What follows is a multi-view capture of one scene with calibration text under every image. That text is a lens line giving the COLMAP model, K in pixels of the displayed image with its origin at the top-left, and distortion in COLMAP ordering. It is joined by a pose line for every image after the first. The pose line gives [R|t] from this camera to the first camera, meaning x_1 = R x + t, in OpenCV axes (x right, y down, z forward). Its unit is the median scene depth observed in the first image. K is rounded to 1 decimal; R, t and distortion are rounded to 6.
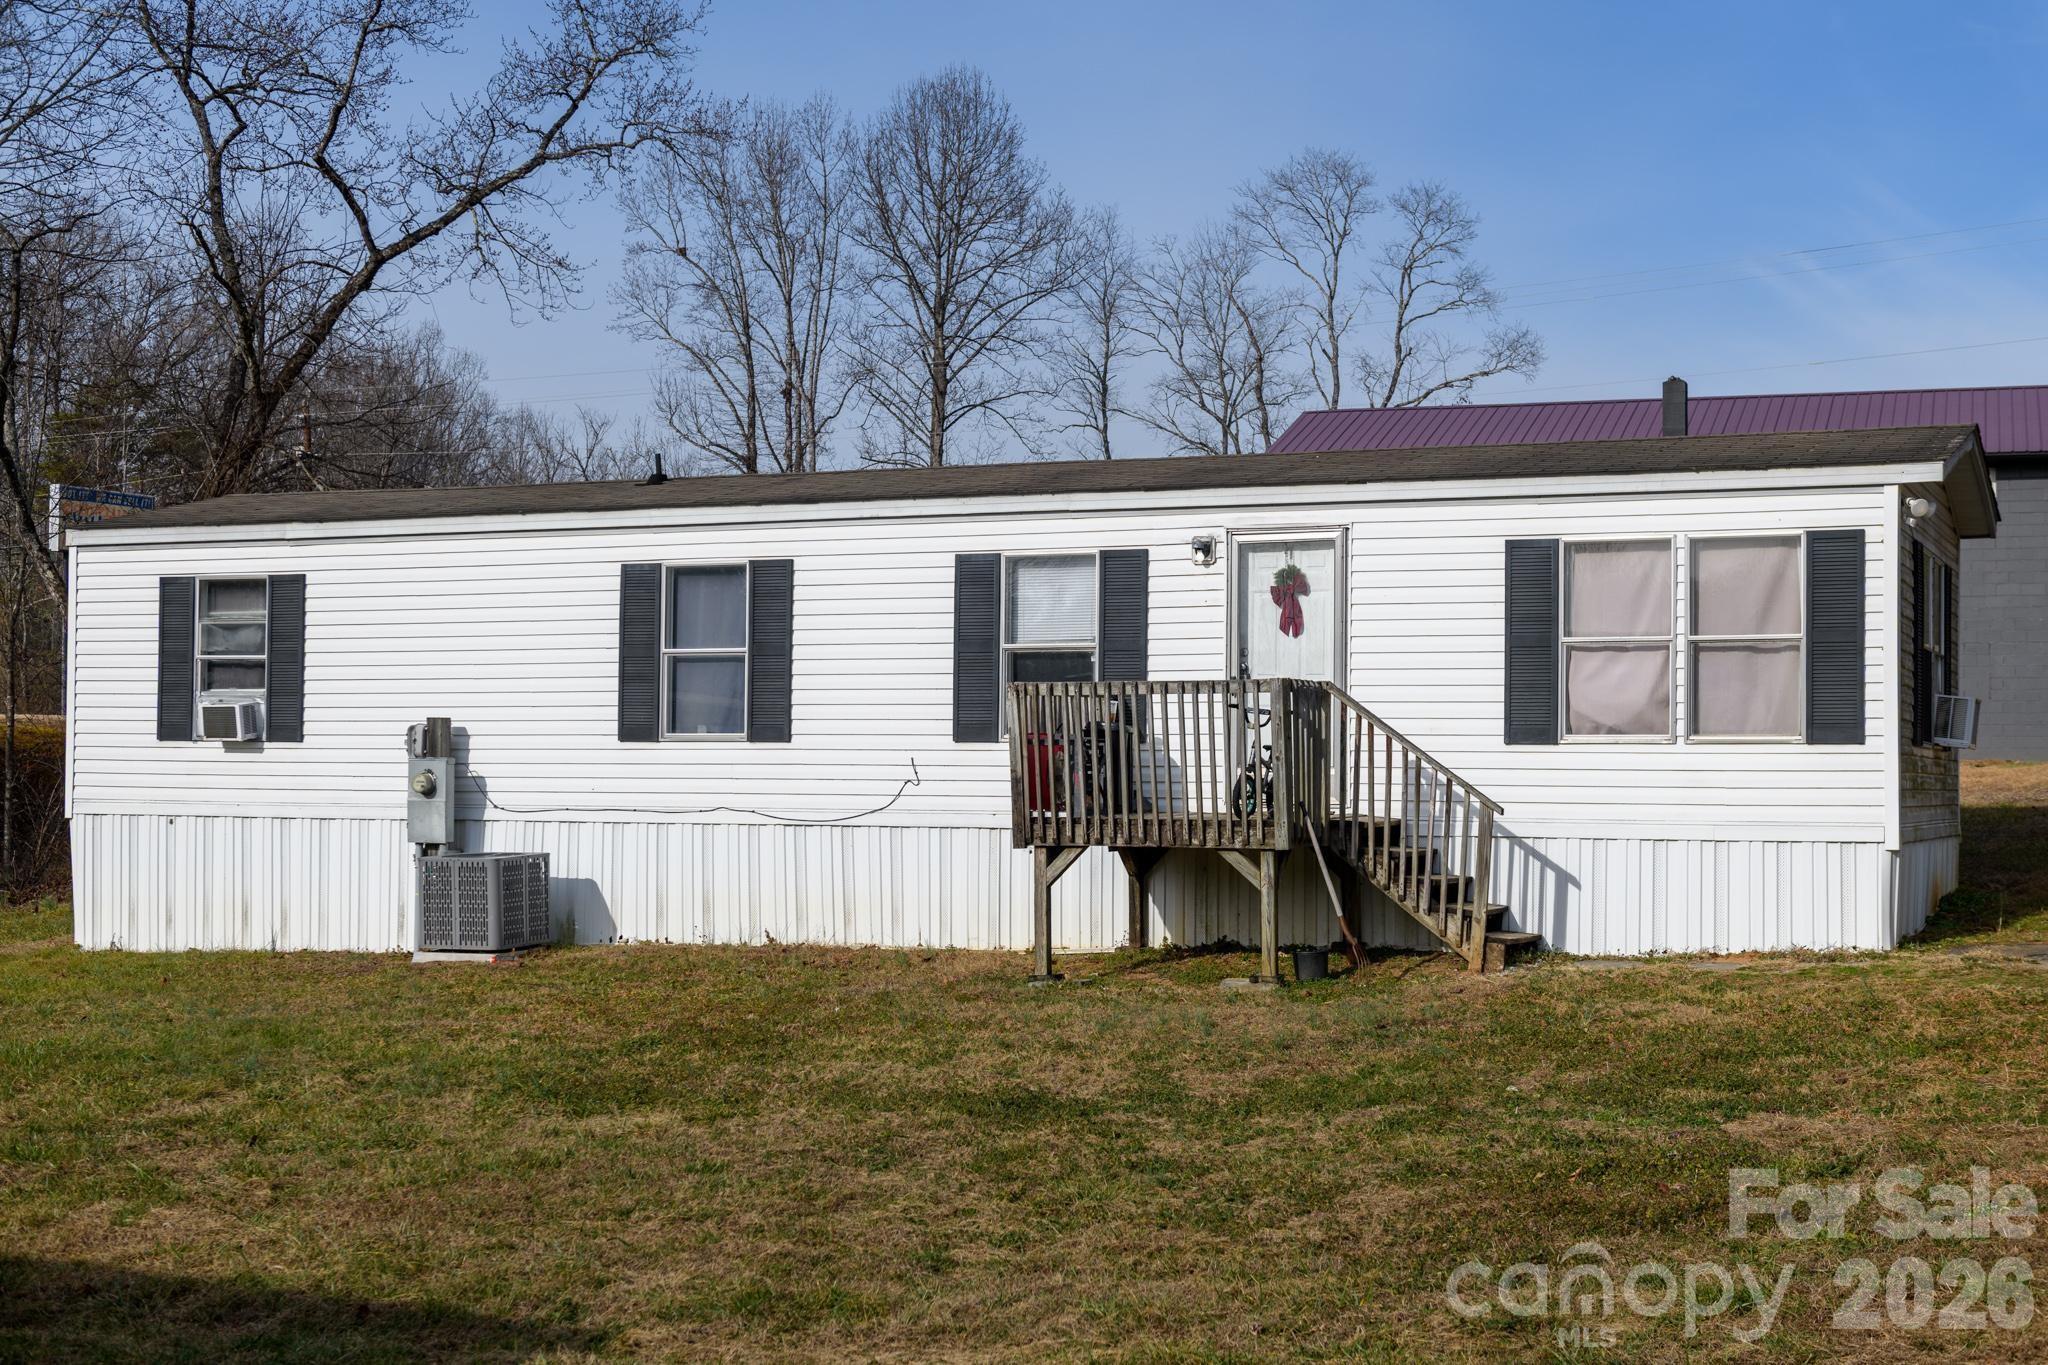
lens RADIAL K [[2829.1, 0, 1026.4], [0, 2829.1, 695.6], [0, 0, 1]] dist [-0.028528, 0.000000]
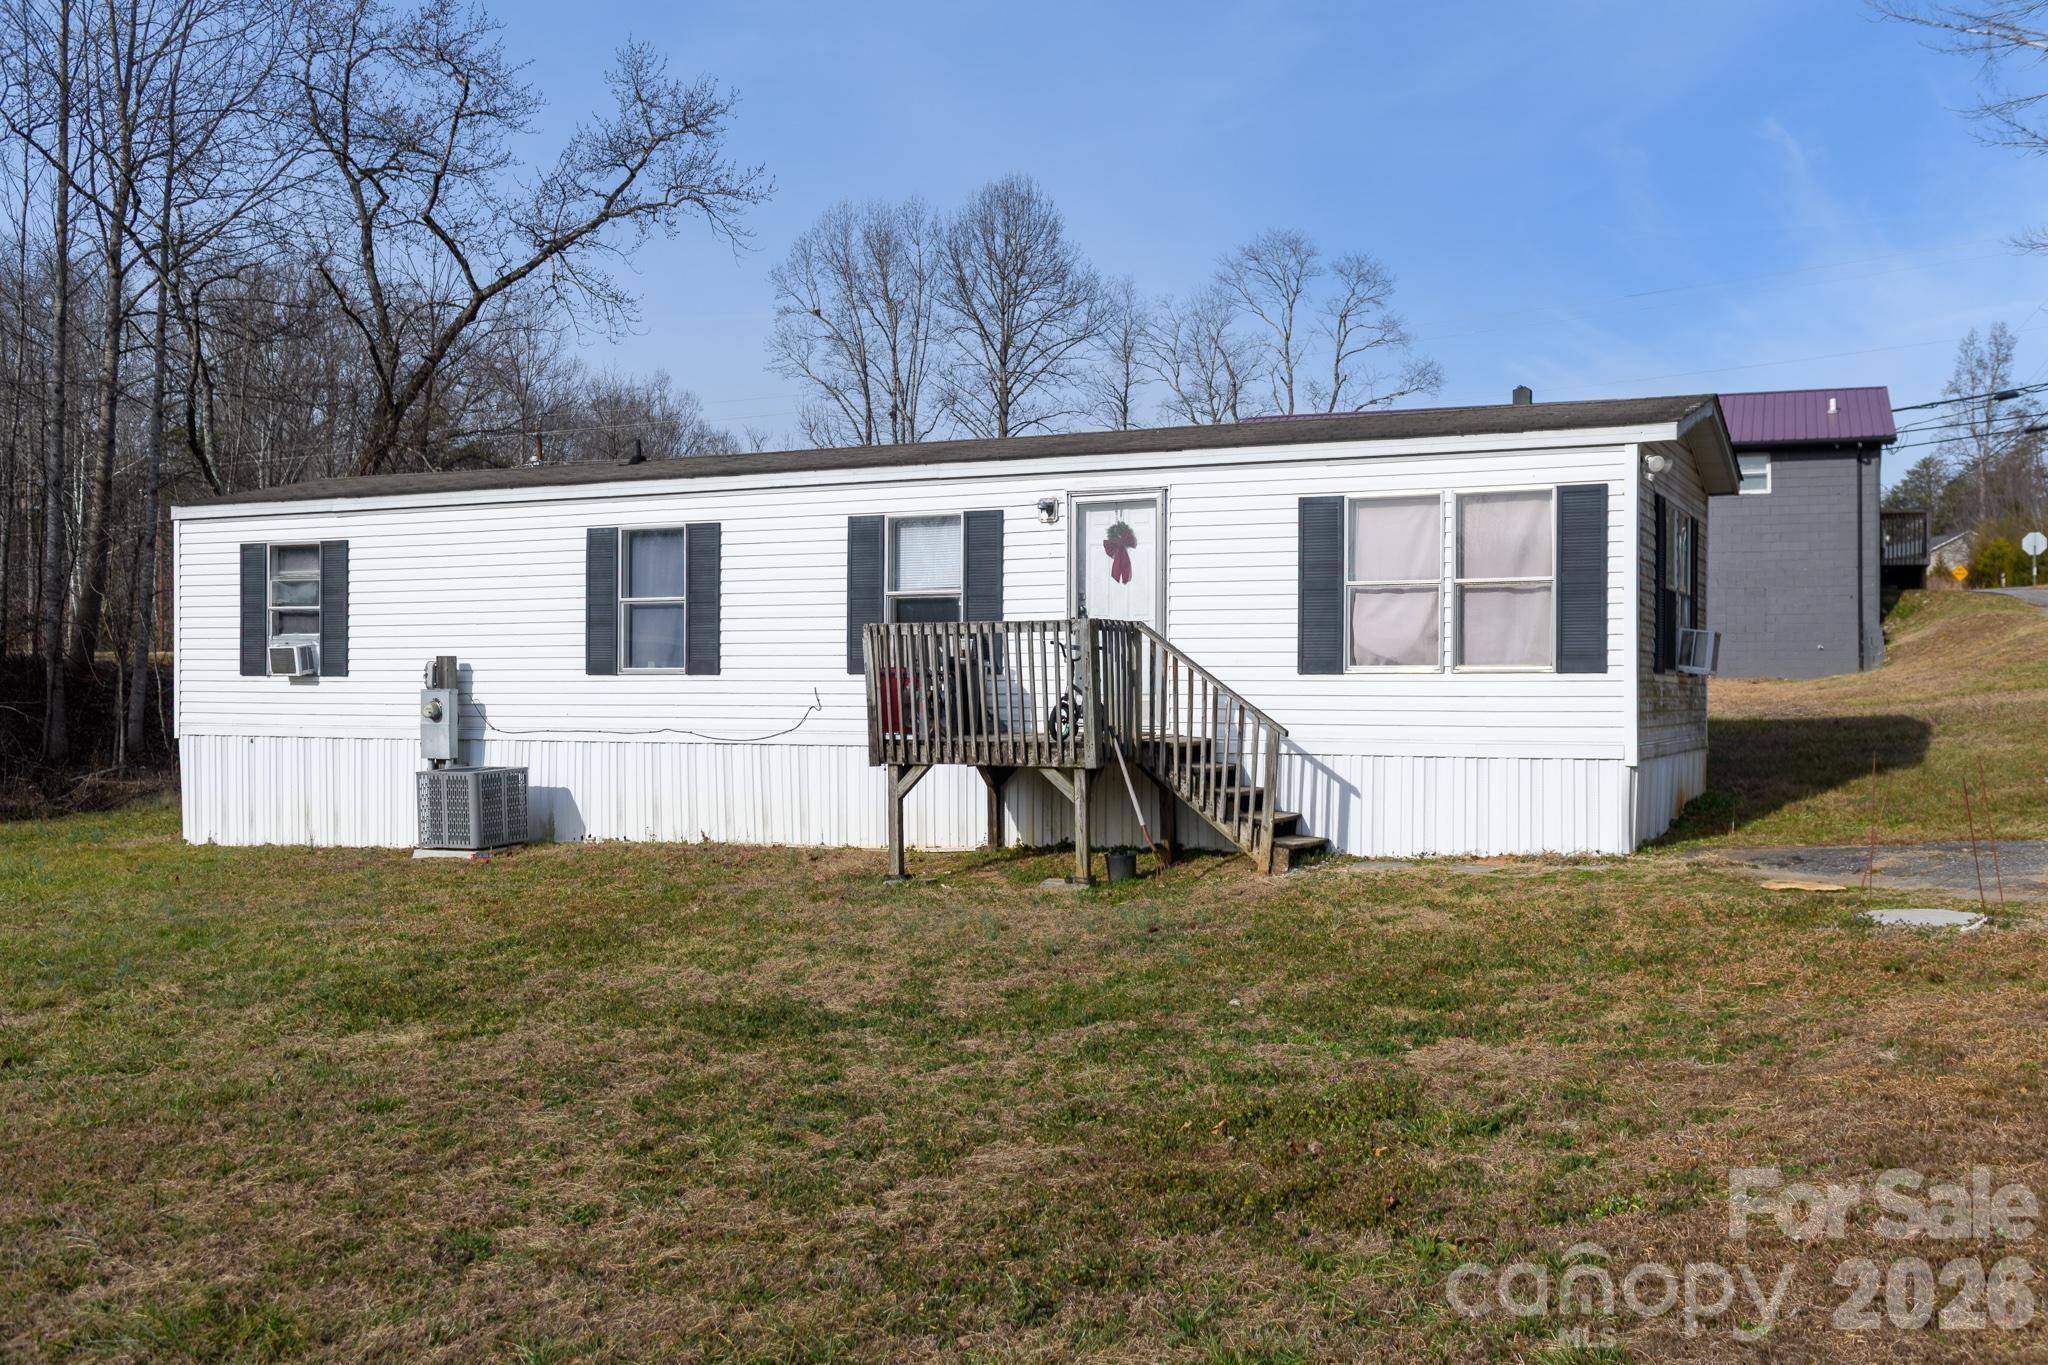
lens RADIAL K [[1994.8, 0, 1009.0], [0, 1994.8, 694.6], [0, 0, 1]] dist [-0.023575, 0.000000]
pose [[0.999044, -0.005716, -0.043349, 0.076184], [0.007057, 0.999499, 0.030853, -0.000421], [0.043151, -0.031130, 0.998583, 0.157818]]
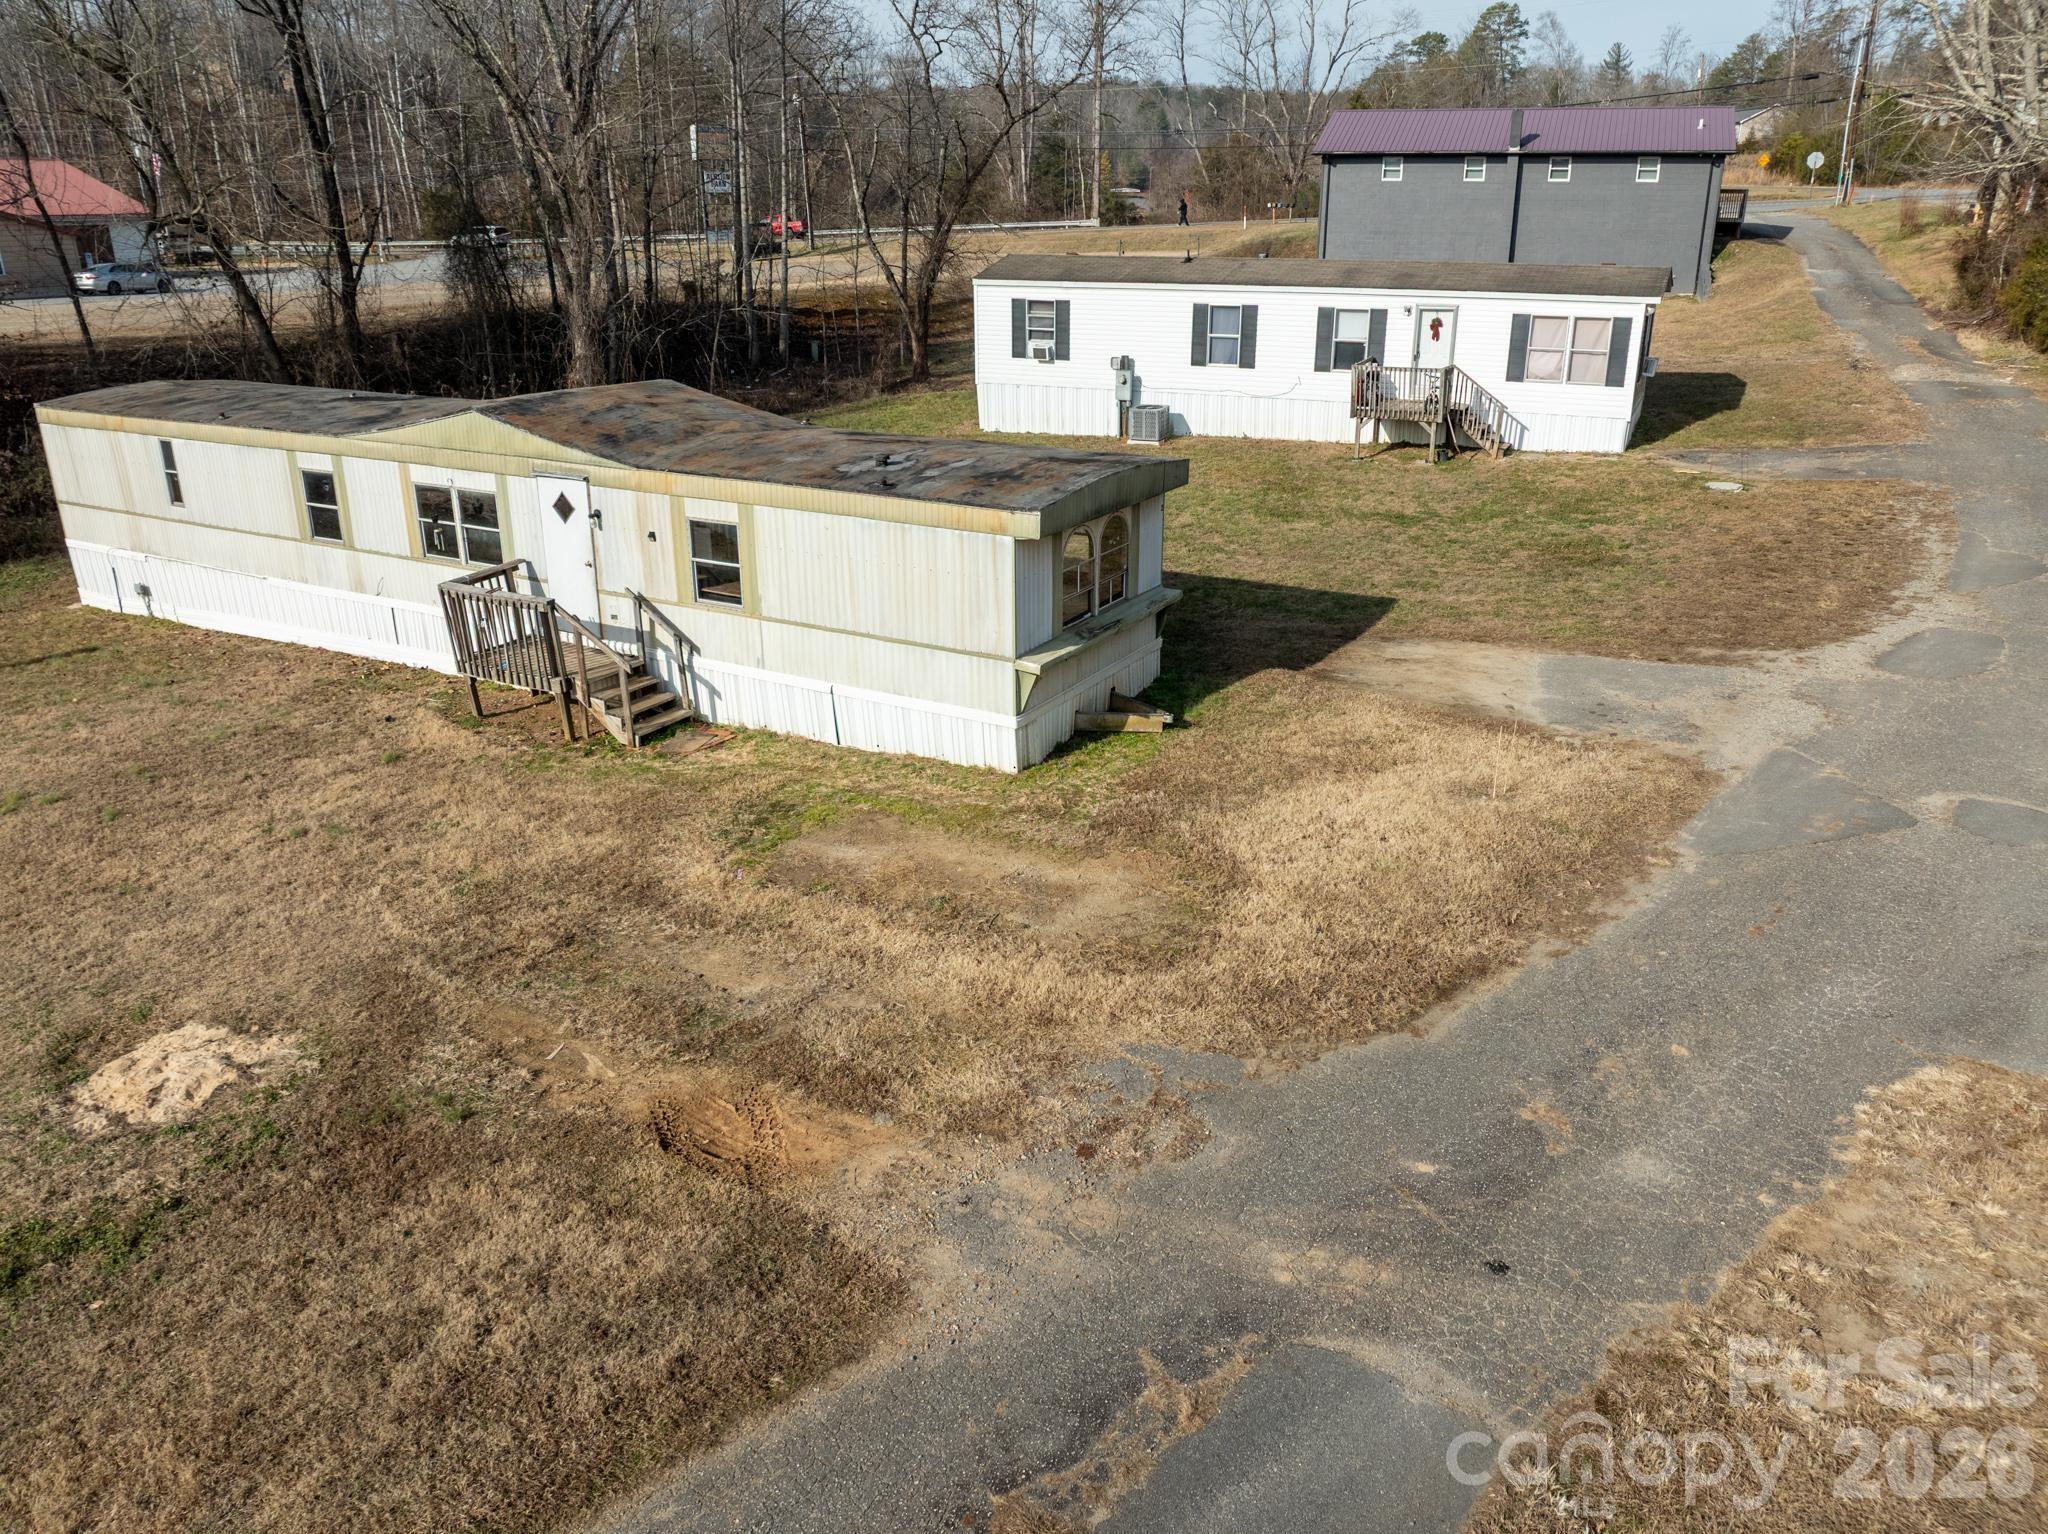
lens RADIAL K [[1459.2, 0, 1015.7], [0, 1459.2, 782.2], [0, 0, 1]] dist [-0.040394, 0.013122]
pose [[0.999097, 0.001208, -0.042464, -0.270137], [0.015595, 0.919377, 0.393069, -0.189810], [0.039515, -0.393377, 0.918528, -0.596956]]
